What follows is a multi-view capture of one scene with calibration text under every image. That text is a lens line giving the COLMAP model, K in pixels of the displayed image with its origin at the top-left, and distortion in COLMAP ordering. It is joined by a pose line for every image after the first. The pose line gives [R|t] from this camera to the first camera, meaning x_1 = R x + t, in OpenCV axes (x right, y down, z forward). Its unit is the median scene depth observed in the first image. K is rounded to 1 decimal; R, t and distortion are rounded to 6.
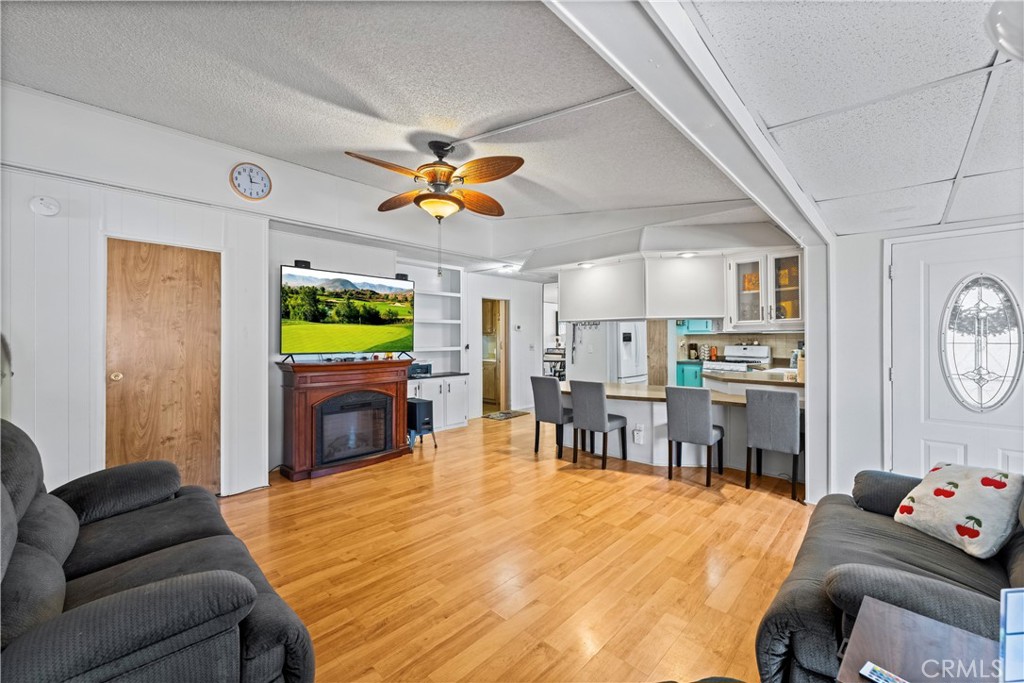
lens RADIAL K [[411.5, 0, 499.7], [0, 411.5, 336.4], [0, 0, 1]] dist [-0.007915, -0.000592]
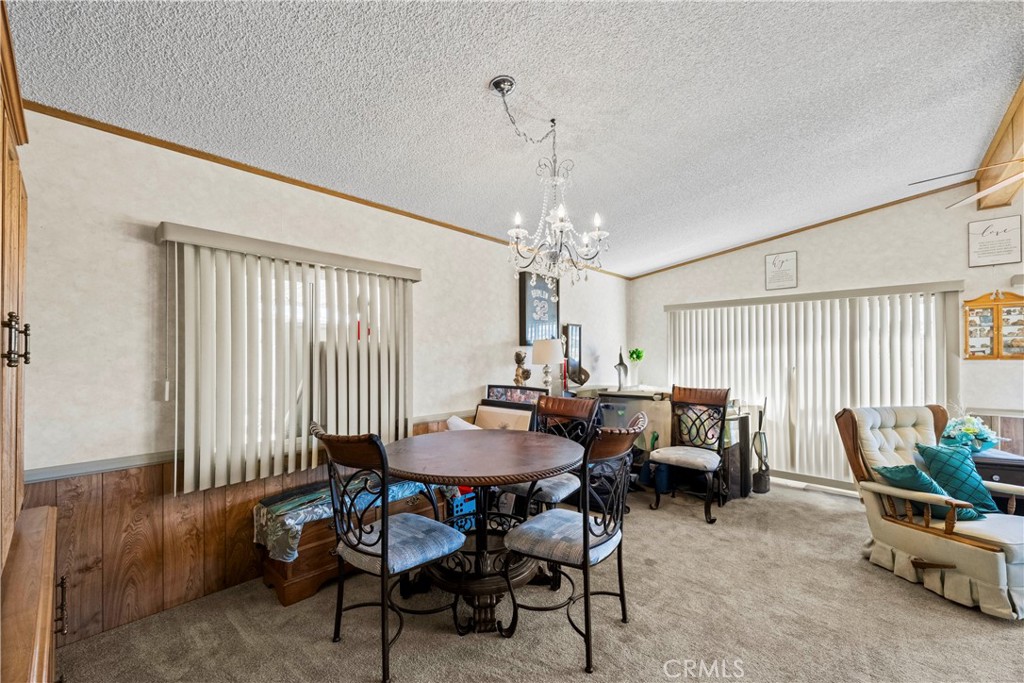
lens RADIAL K [[411.5, 0, 513.4], [0, 411.5, 351.0], [0, 0, 1]] dist [-0.007915, -0.000592]
pose [[0.999371, -0.001837, 0.035414, 0.346916], [0.002032, 0.999983, -0.005474, 0.013826], [-0.035403, 0.005543, 0.999358, 1.952725]]
